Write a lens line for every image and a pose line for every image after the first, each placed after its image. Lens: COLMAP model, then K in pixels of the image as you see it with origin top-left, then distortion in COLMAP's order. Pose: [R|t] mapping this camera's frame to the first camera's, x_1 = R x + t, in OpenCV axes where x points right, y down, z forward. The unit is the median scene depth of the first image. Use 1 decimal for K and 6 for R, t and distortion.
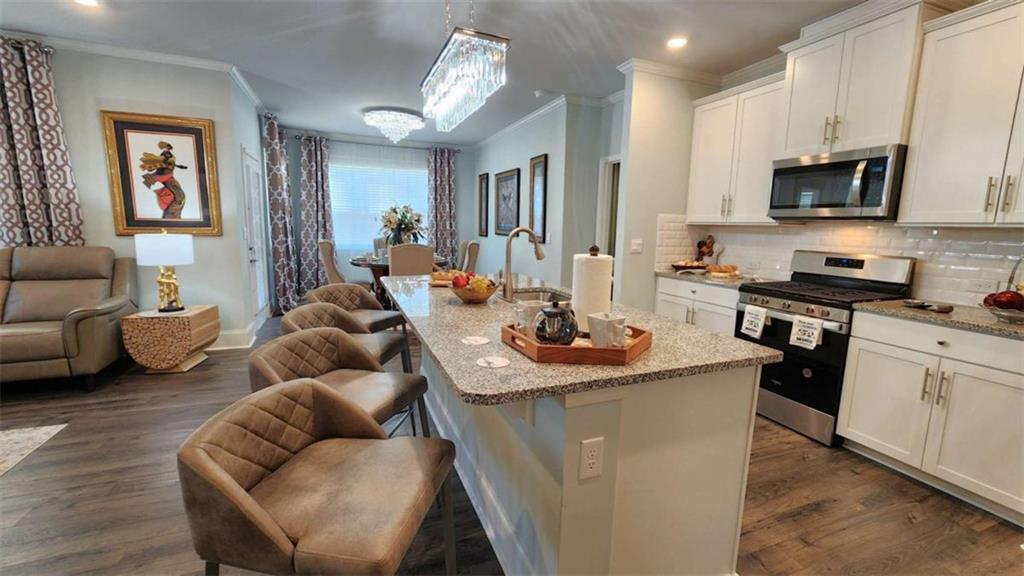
lens RADIAL K [[423.0, 0, 514.1], [0, 423.0, 286.4], [0, 0, 1]] dist [0.000286, 0.000109]
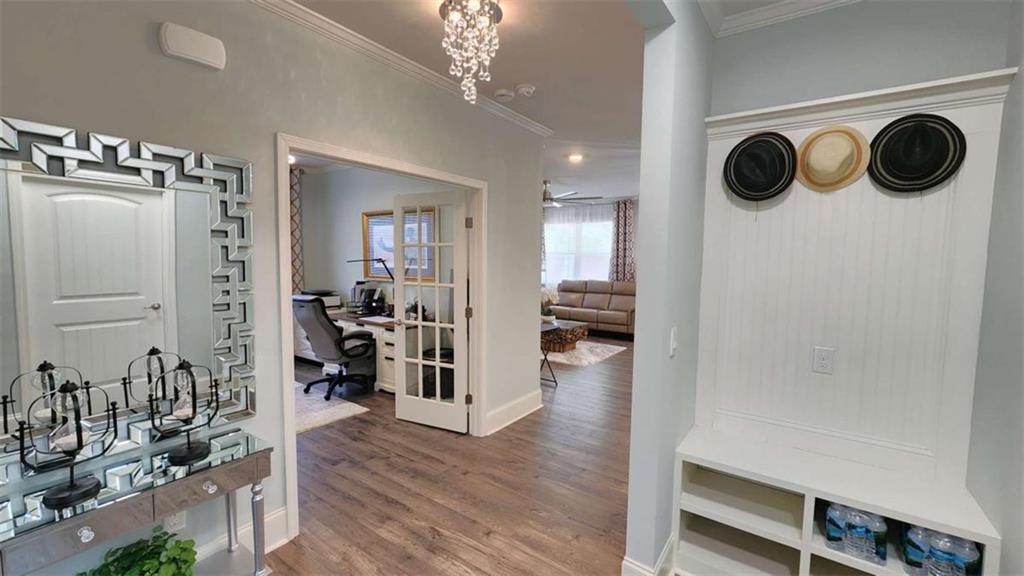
lens RADIAL K [[423.0, 0, 514.1], [0, 423.0, 286.4], [0, 0, 1]] dist [0.000286, 0.000109]
pose [[0.532513, 0.047941, -0.845063, 0.557435], [-0.129486, 0.991257, -0.025360, 0.067742], [0.836459, 0.122928, 0.534065, -0.742486]]
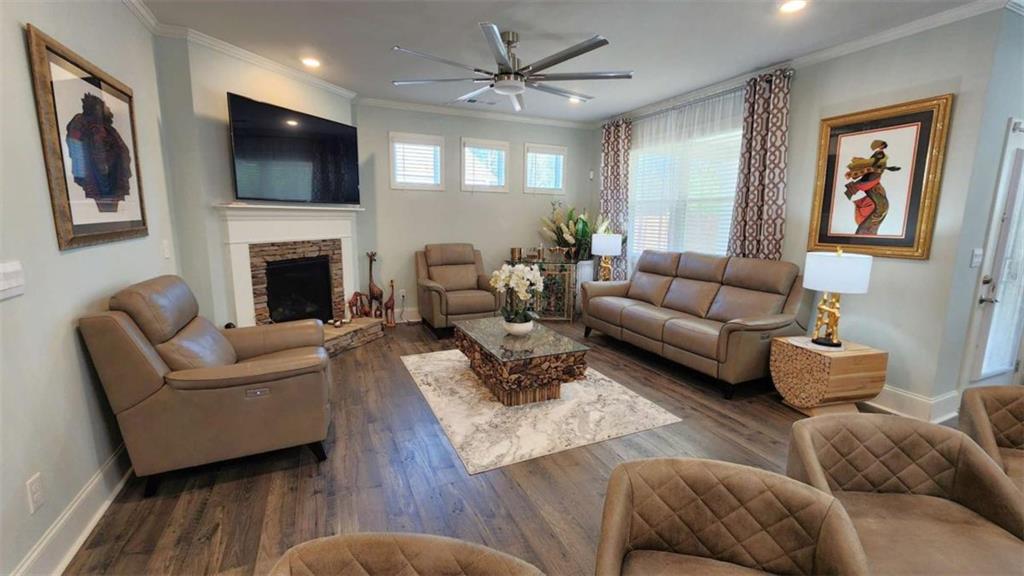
lens RADIAL K [[432.5, 0, 514.9], [0, 432.5, 286.8], [0, 0, 1]] dist [0.000435, 0.000239]
pose [[0.038677, 0.139489, -0.989468, 0.002575], [-0.156648, 0.978812, 0.131864, -0.069200], [0.986897, 0.149898, 0.059708, 0.313668]]
